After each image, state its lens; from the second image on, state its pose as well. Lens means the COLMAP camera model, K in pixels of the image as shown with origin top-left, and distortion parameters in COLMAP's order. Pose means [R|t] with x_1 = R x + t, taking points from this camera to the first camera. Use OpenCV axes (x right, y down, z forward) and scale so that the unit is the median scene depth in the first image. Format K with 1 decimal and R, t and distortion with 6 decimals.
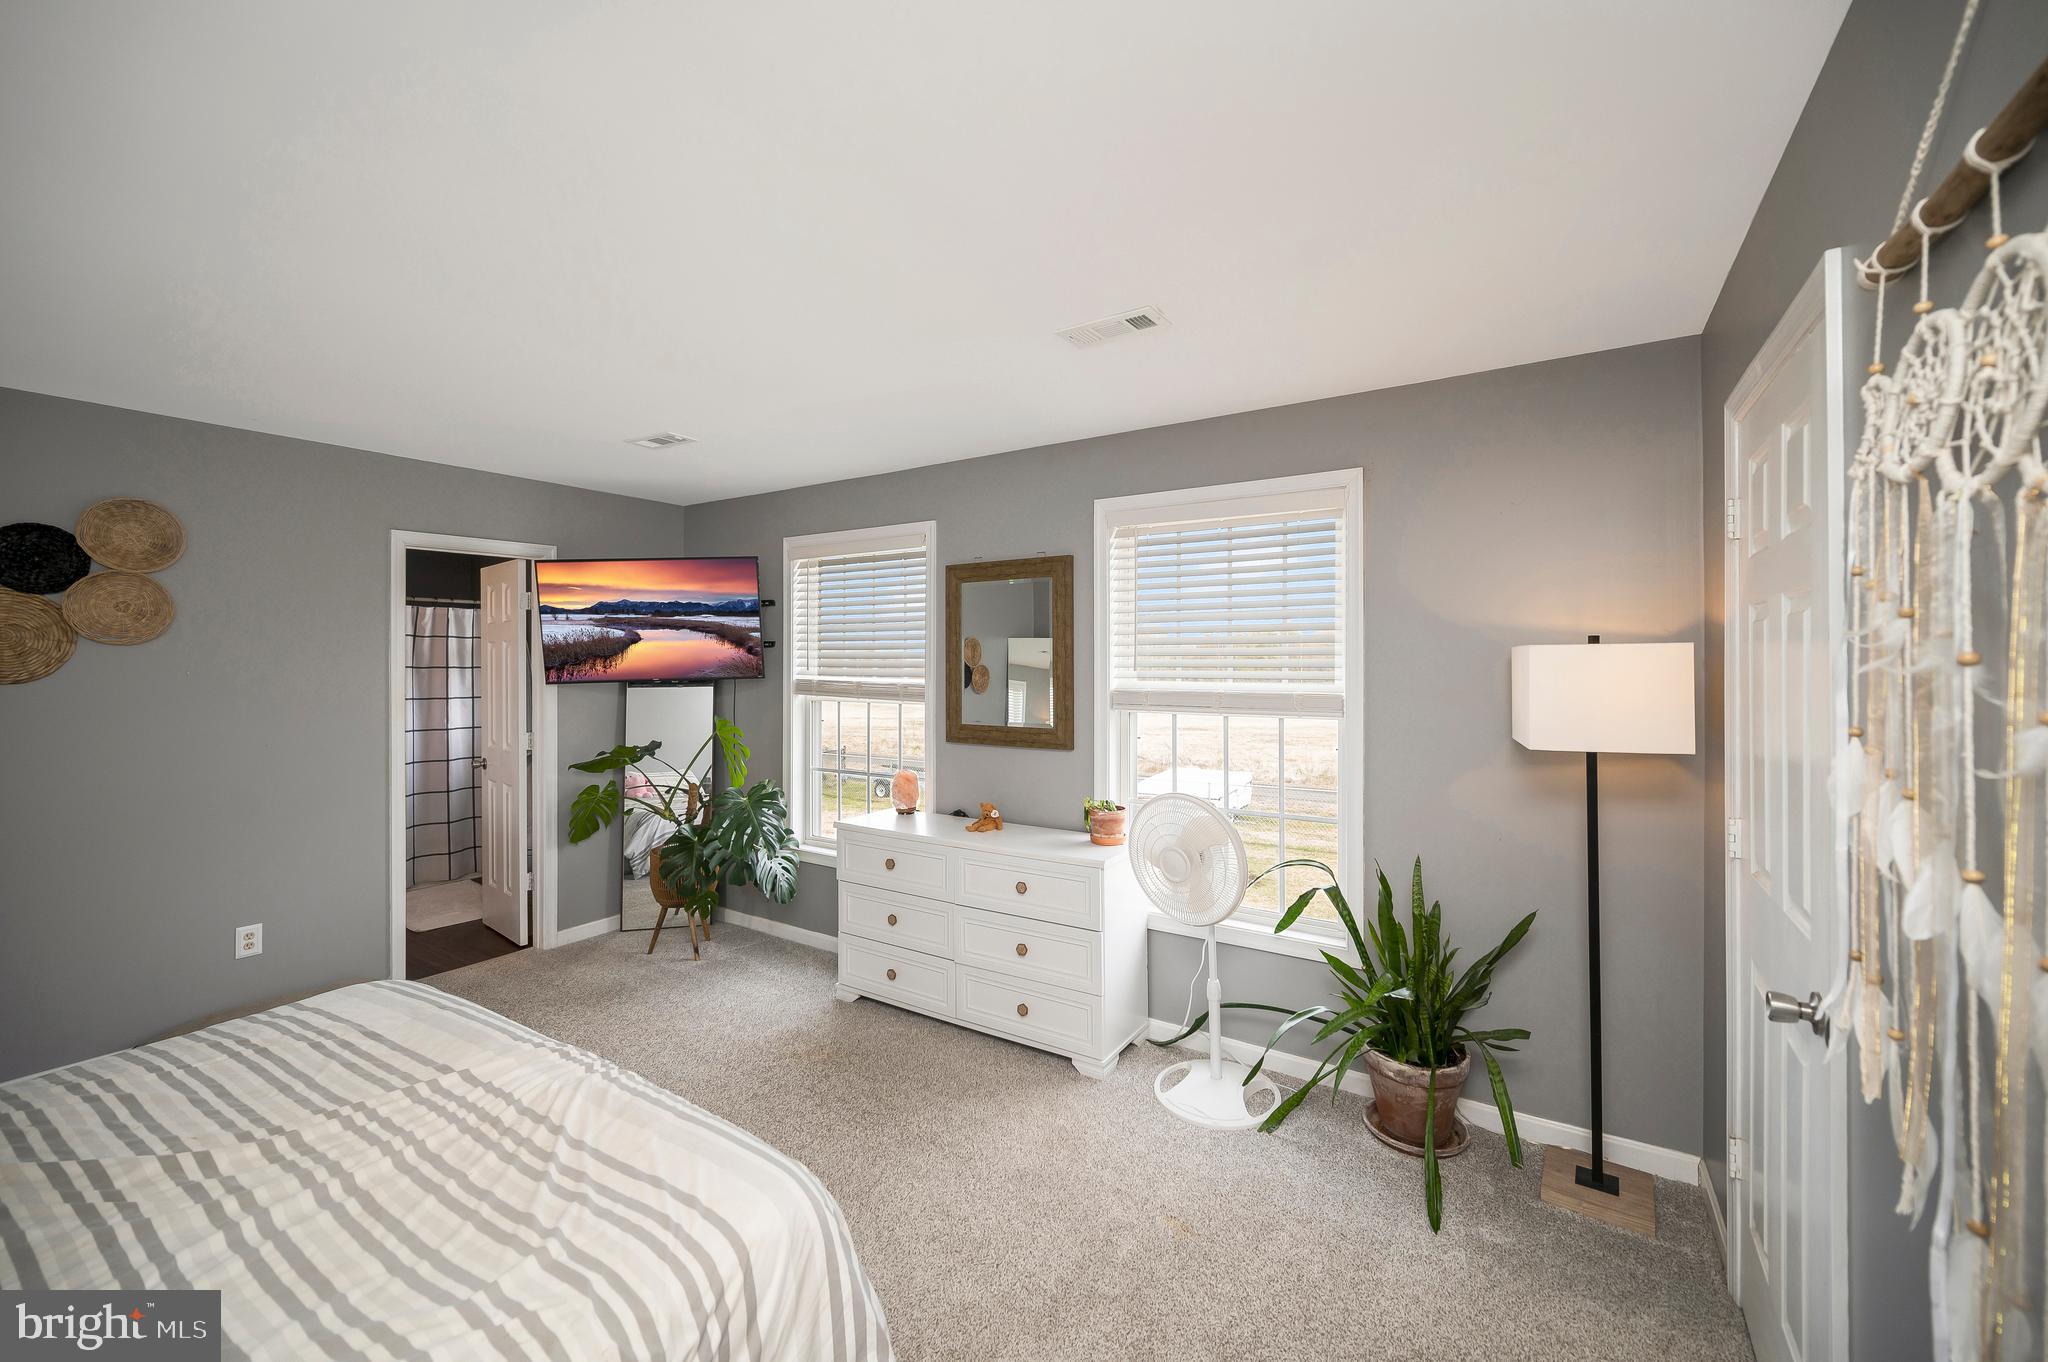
lens RADIAL K [[820.6, 0, 1026.6], [0, 820.6, 653.7], [0, 0, 1]] dist [-0.001737, -0.000056]
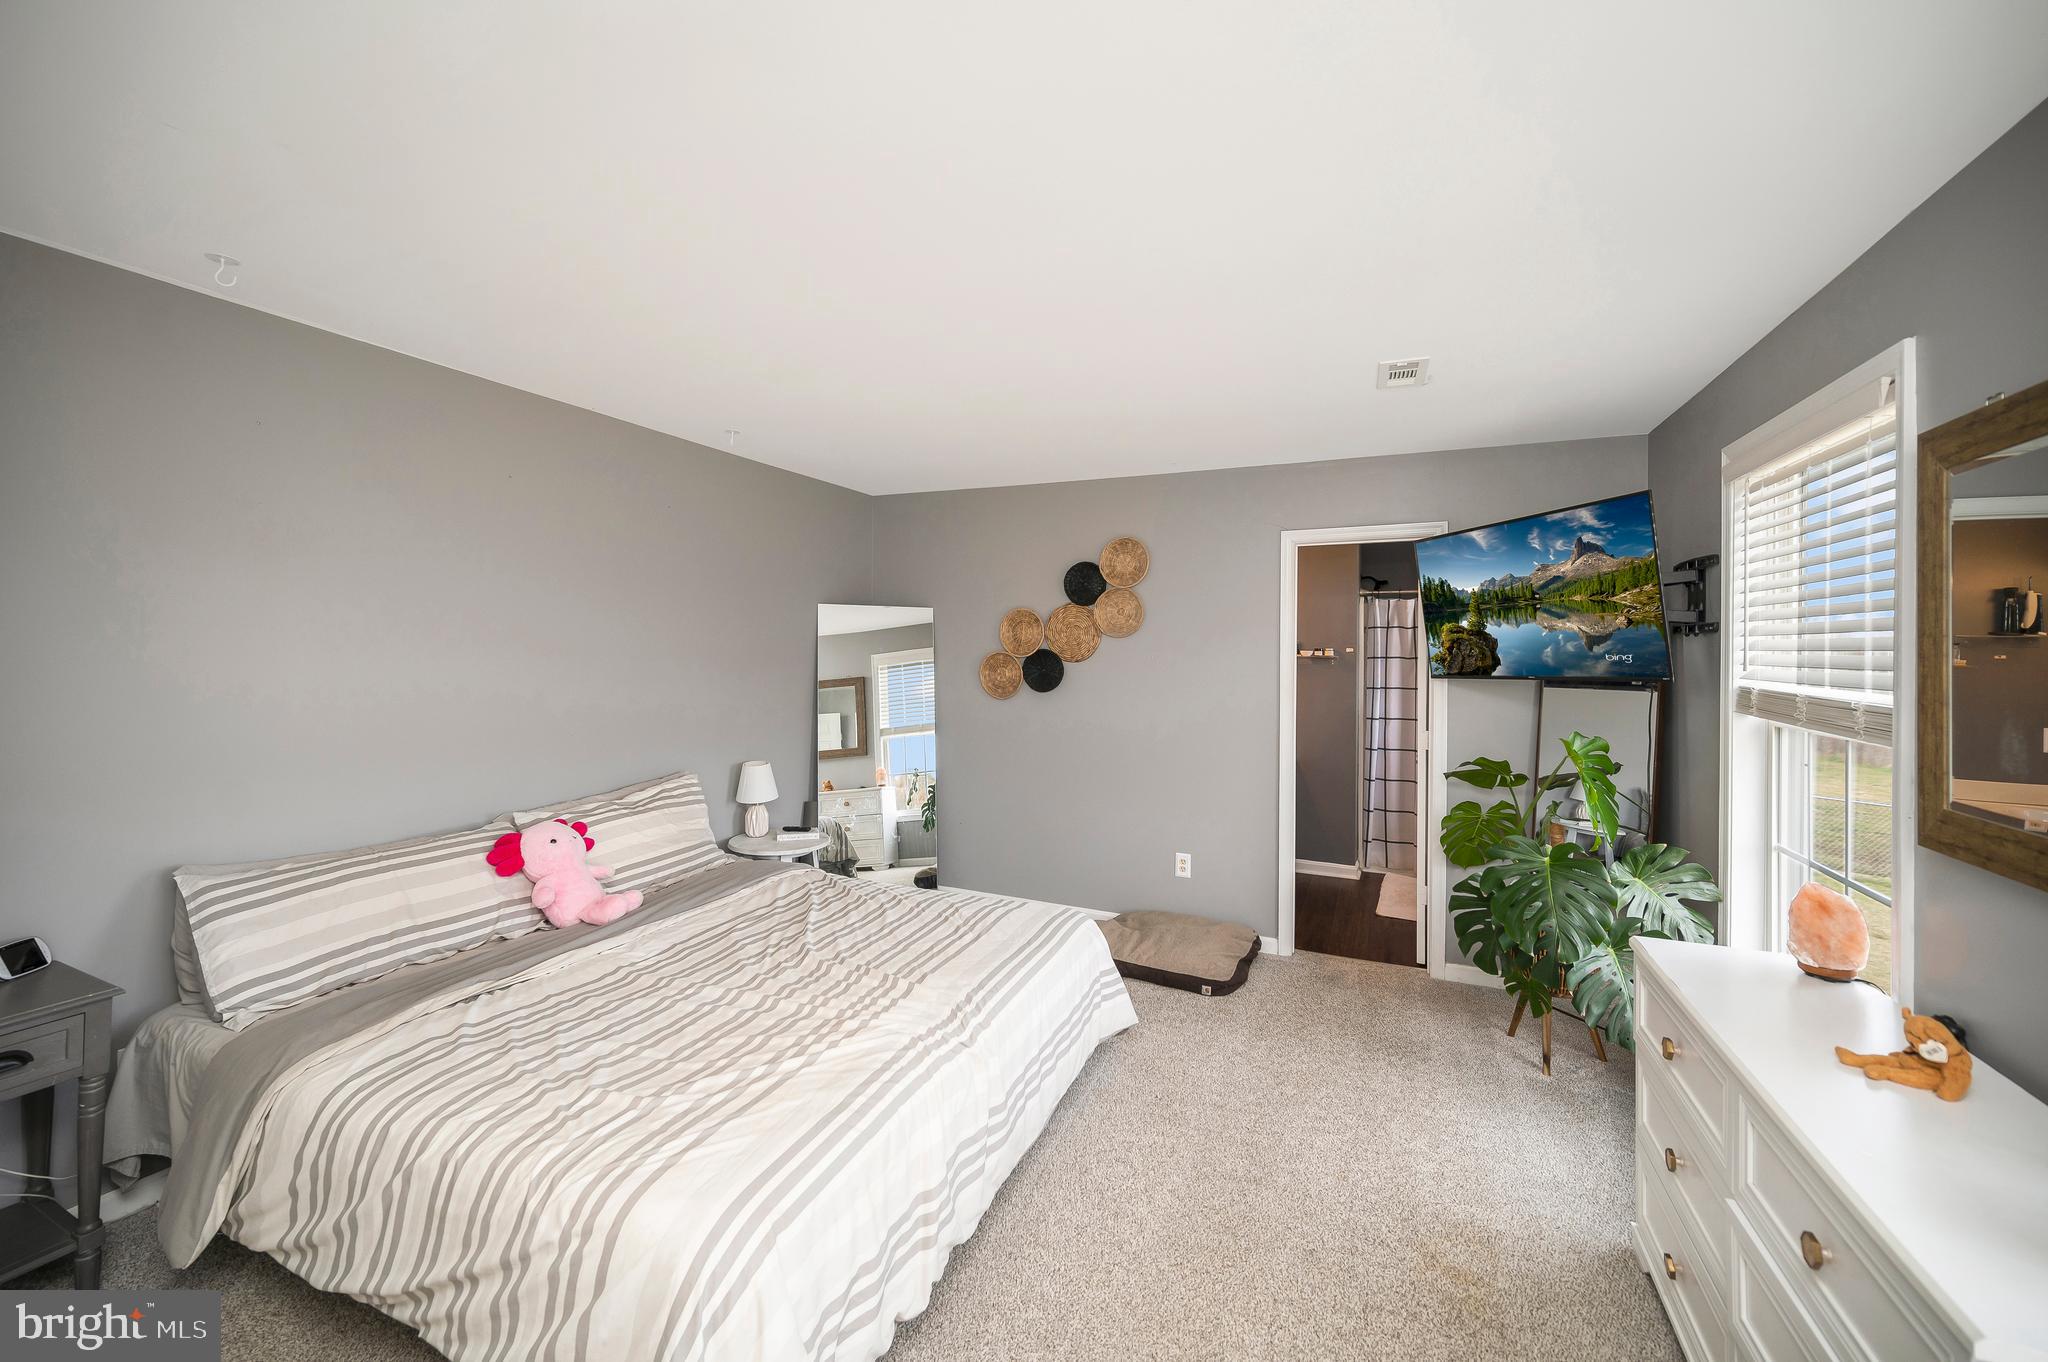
lens RADIAL K [[821.7, 0, 1008.3], [0, 821.7, 638.3], [0, 0, 1]] dist [0.000463, 0.000034]
pose [[0.137512, -0.010739, -0.990442, 0.295068], [-0.002447, 0.999934, -0.011182, 0.006346], [0.990497, 0.003961, 0.137477, 0.528177]]
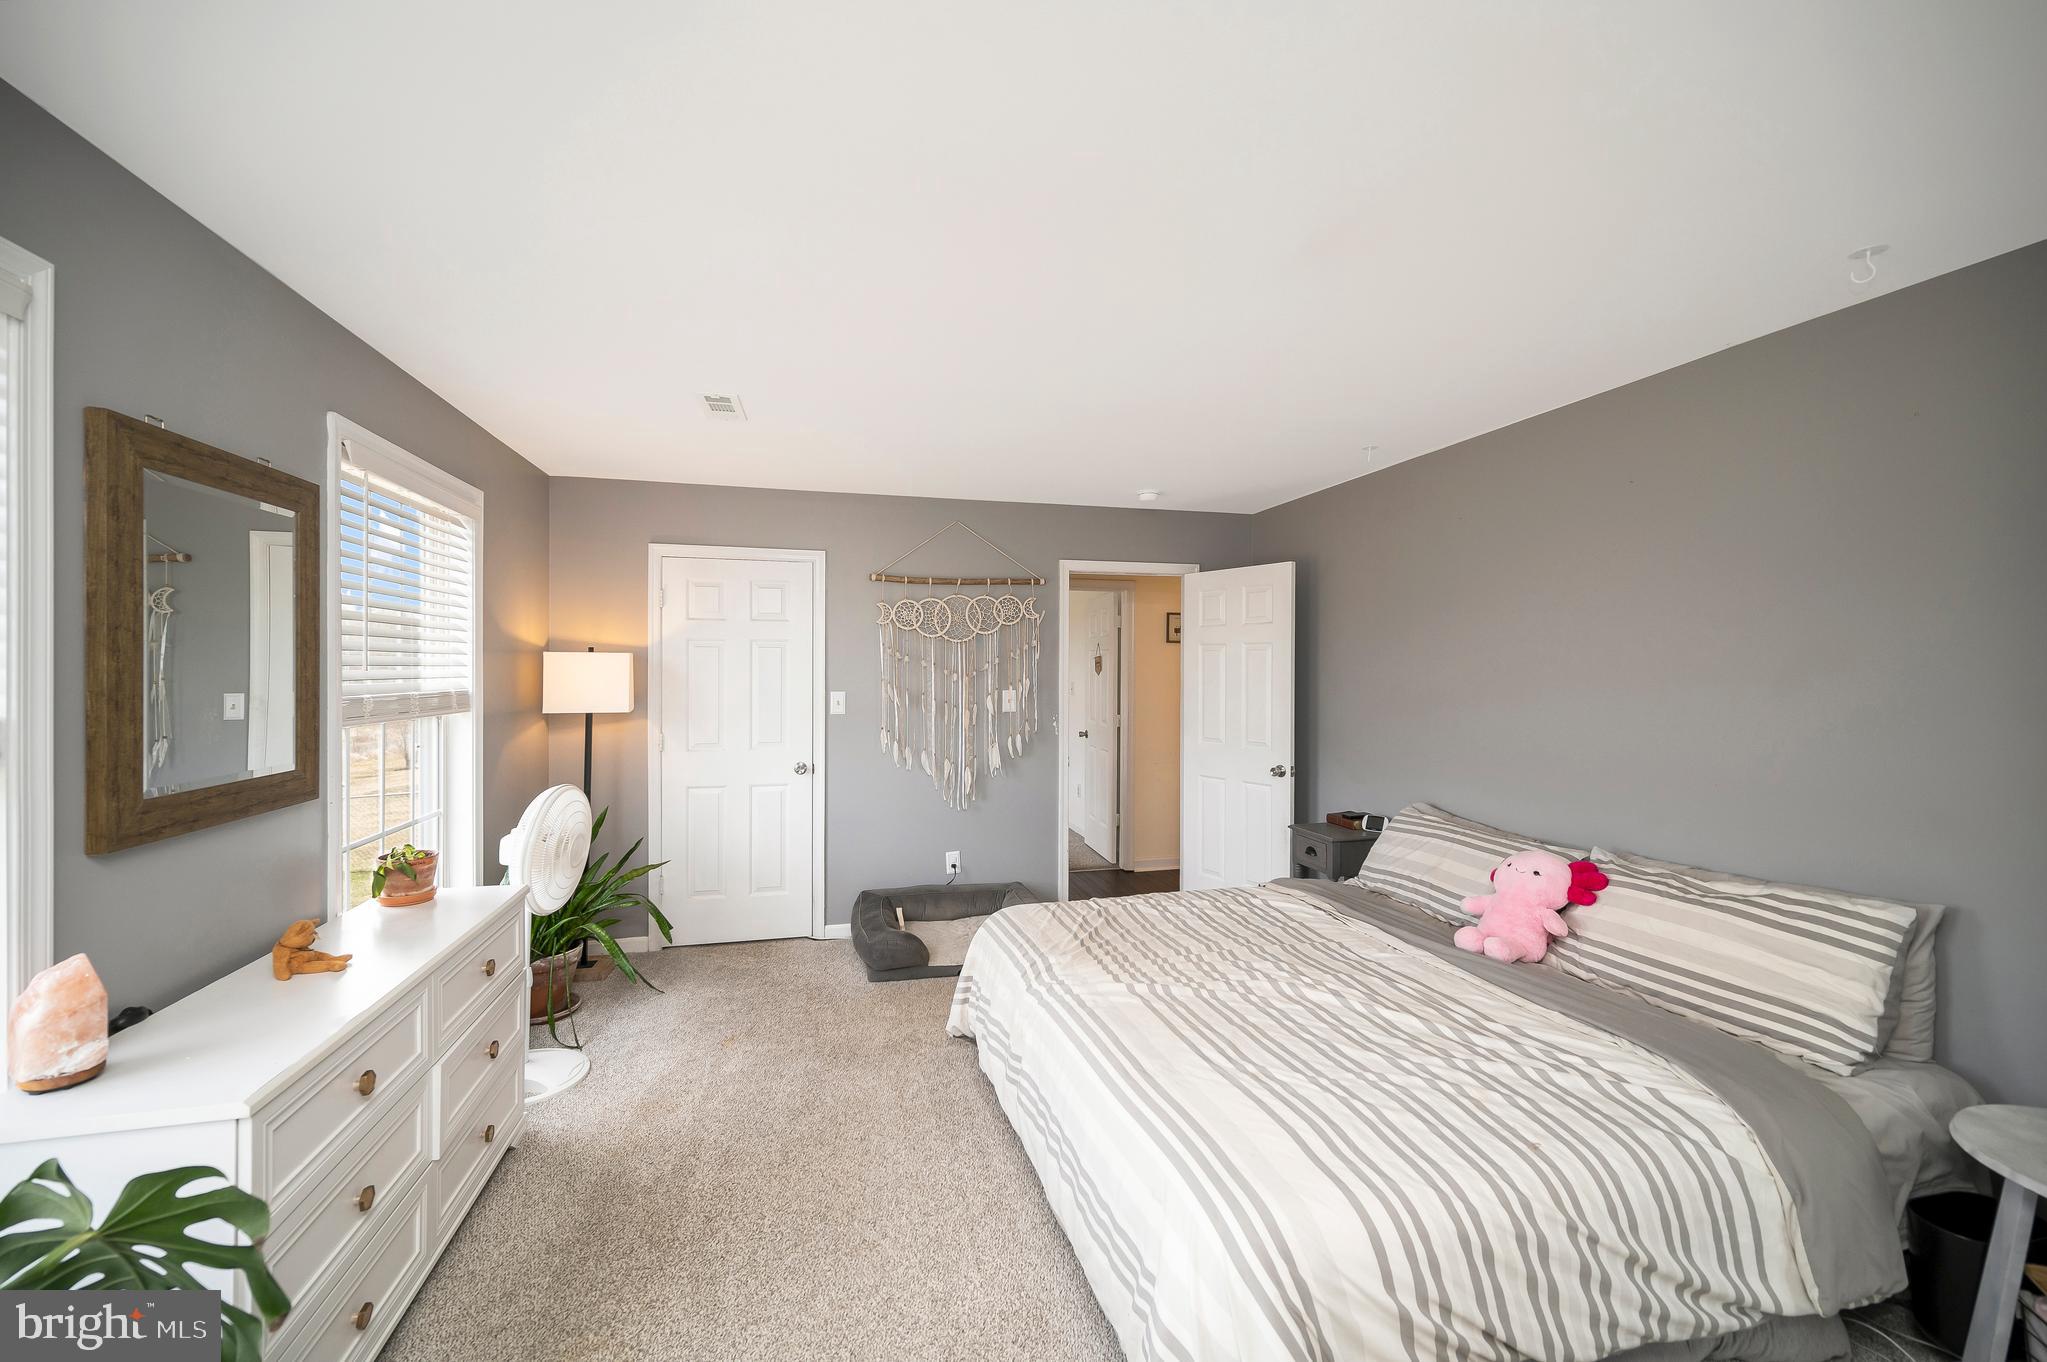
lens RADIAL K [[802.9, 0, 1023.5], [0, 802.9, 681.0], [0, 0, 1]] dist [-0.000789, -0.000098]
pose [[-0.734205, -0.011427, 0.678831, -0.762629], [-0.011984, 0.999921, 0.003870, 0.022074], [-0.678822, -0.005294, -0.734284, 1.097597]]
